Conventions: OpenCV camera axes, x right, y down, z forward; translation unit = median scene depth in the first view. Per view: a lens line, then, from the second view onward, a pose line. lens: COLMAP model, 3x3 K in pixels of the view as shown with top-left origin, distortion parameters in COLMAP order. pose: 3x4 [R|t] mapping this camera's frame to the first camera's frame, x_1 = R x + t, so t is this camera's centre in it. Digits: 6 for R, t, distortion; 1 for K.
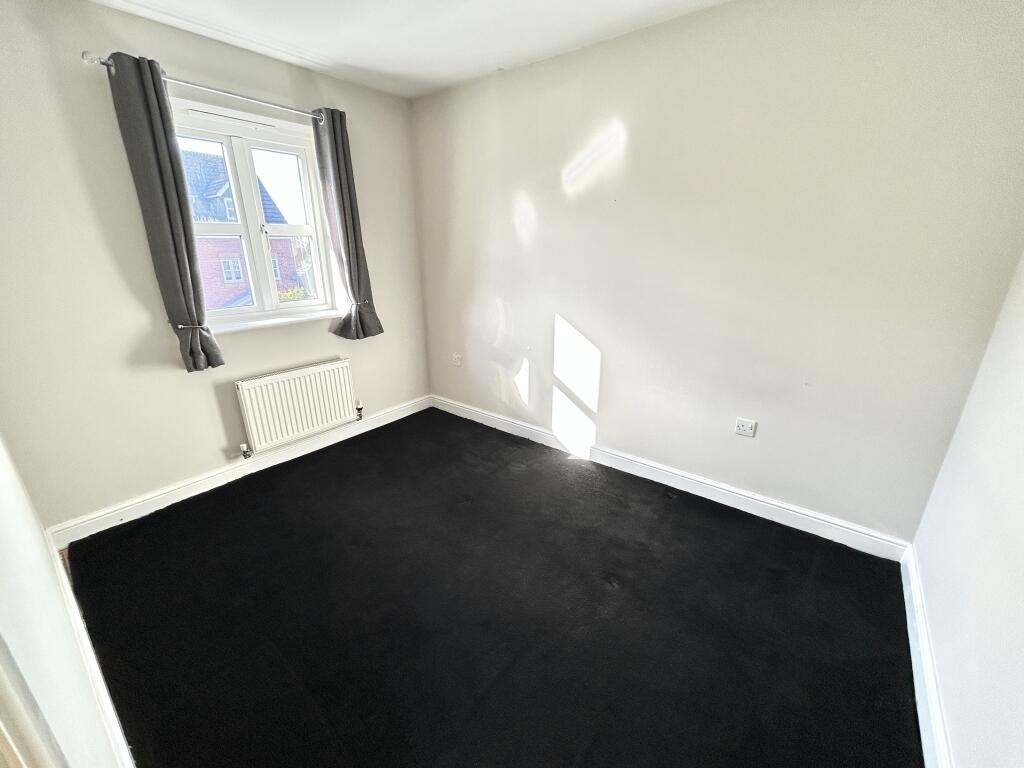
lens RADIAL K [[411.9, 0, 512.0], [0, 411.9, 384.0], [0, 0, 1]] dist [0.000993, -0.000248]
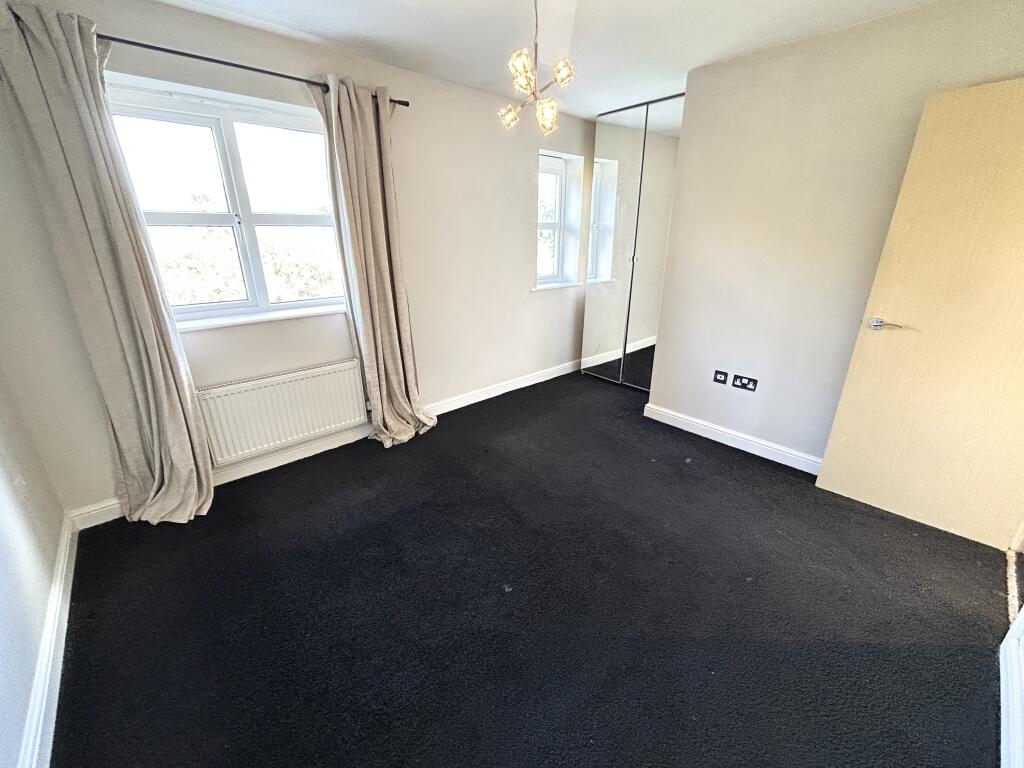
lens RADIAL K [[411.9, 0, 512.0], [0, 411.9, 384.0], [0, 0, 1]] dist [0.000993, -0.000248]
pose [[0.984875, 0.051080, -0.165564, 0.133074], [-0.047079, 0.998499, 0.028003, -0.054606], [0.166746, -0.019785, 0.985801, 0.159368]]
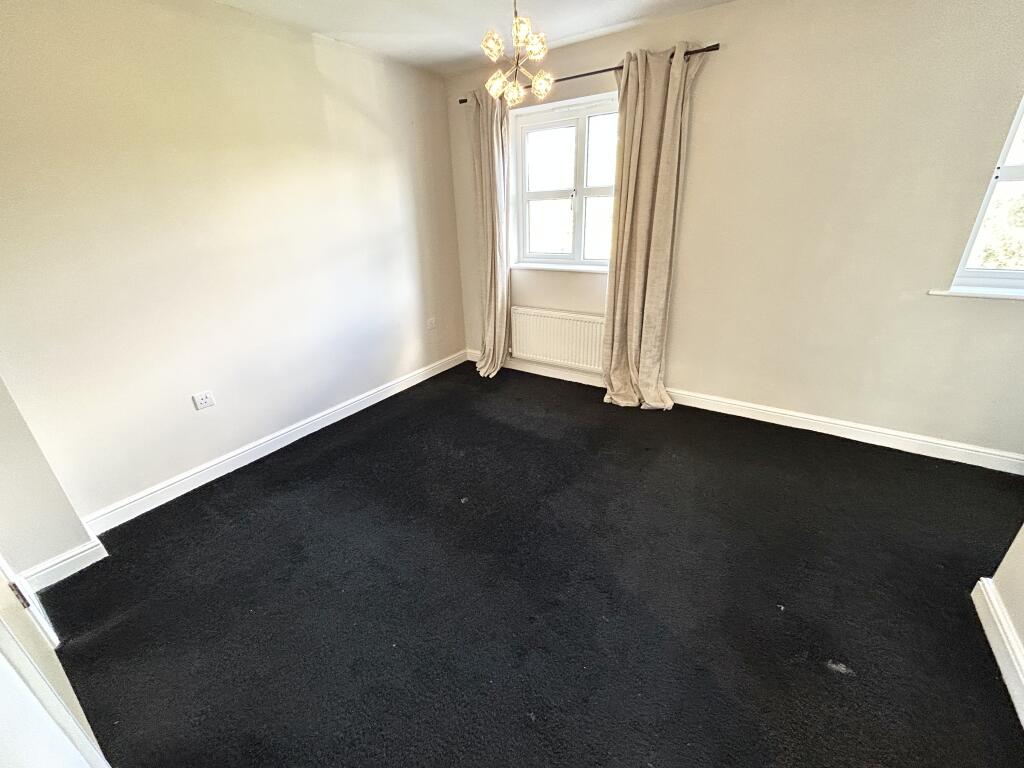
lens RADIAL K [[411.9, 0, 512.0], [0, 411.9, 384.0], [0, 0, 1]] dist [0.000993, -0.000248]
pose [[0.081141, 0.380536, -0.921200, 0.729501], [-0.287601, 0.893873, 0.343915, -0.230275], [0.954307, 0.237032, 0.181972, 0.713625]]
